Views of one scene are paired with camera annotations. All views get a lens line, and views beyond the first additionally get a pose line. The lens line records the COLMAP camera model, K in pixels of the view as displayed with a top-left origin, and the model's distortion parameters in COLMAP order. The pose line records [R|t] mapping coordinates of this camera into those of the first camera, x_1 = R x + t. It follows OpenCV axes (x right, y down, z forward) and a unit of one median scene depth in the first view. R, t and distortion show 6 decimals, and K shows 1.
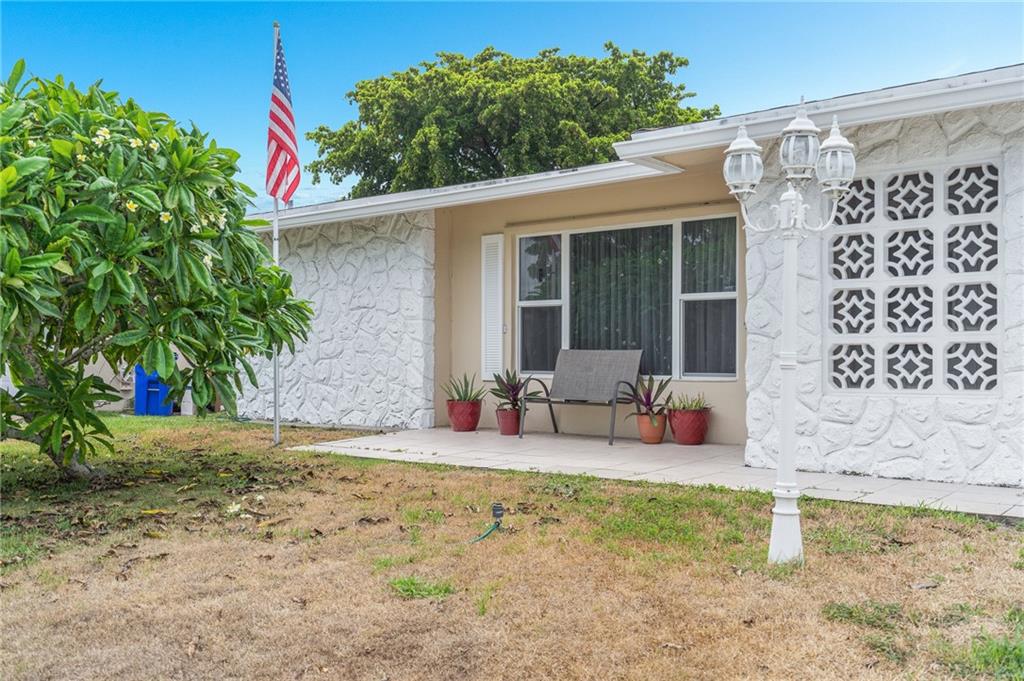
lens RADIAL K [[932.0, 0, 512.1], [0, 932.0, 404.4], [0, 0, 1]] dist [-0.016489, -0.009677]
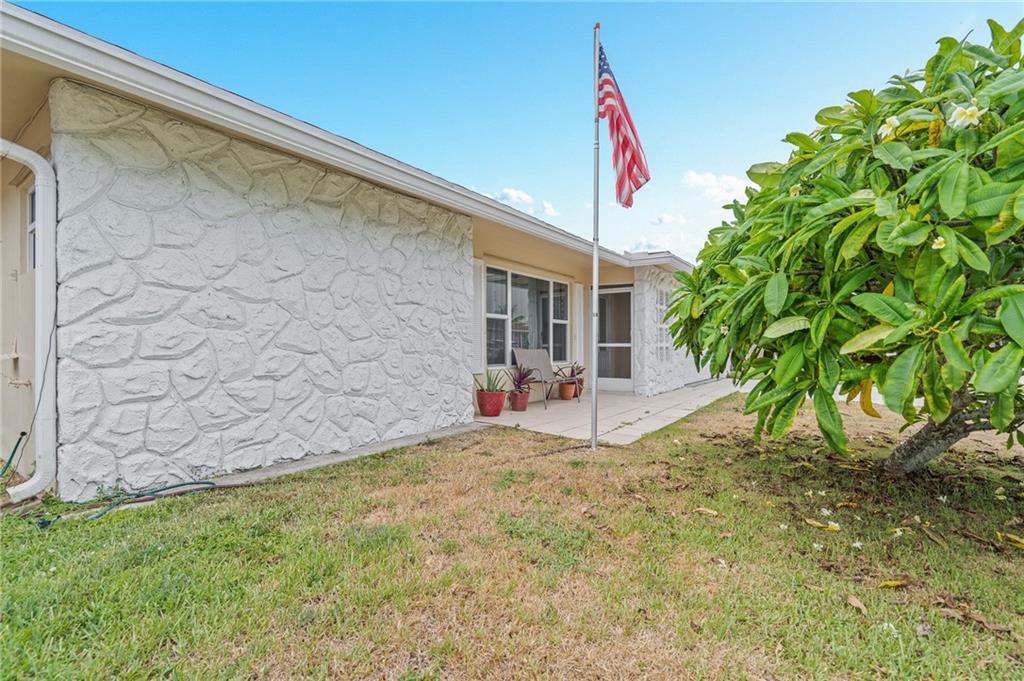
lens RADIAL K [[466.4, 0, 512.0], [0, 466.4, 340.5], [0, 0, 1]] dist [-0.040079, 0.000114]
pose [[-0.047189, 0.012589, 0.998807, -0.674852], [0.050698, 0.998662, -0.010192, -0.064908], [-0.997599, 0.050156, -0.047764, 1.024776]]
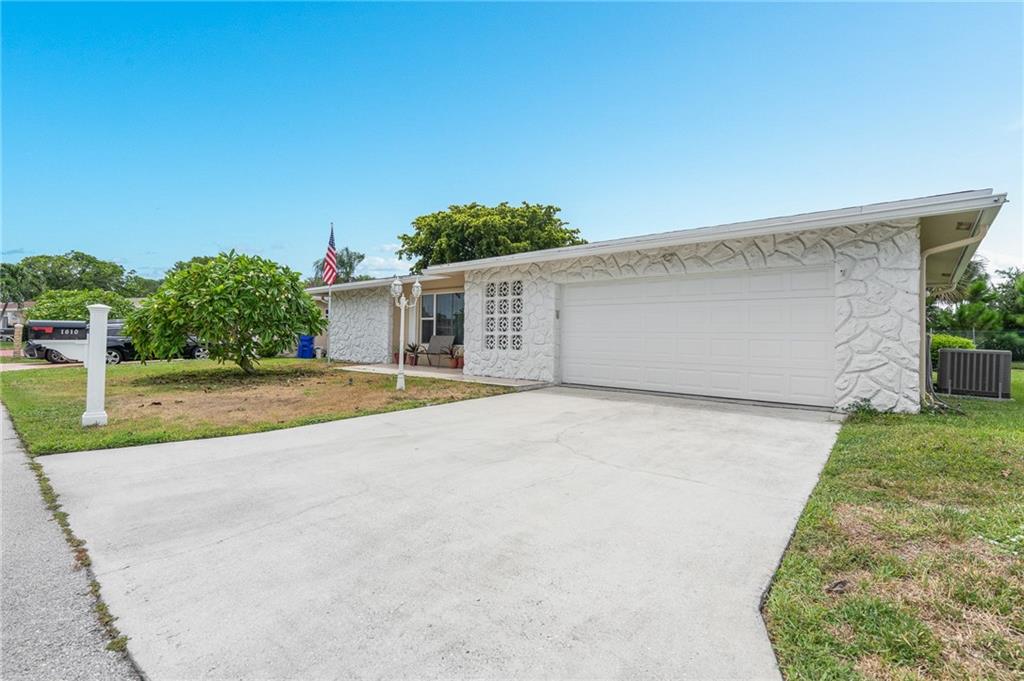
lens RADIAL K [[466.4, 0, 512.0], [0, 466.4, 340.5], [0, 0, 1]] dist [-0.040079, 0.000114]
pose [[0.999663, 0.014459, -0.021571, 0.300938], [-0.015452, 0.998793, -0.046621, 0.016599], [0.020871, 0.046938, 0.998680, -0.365548]]
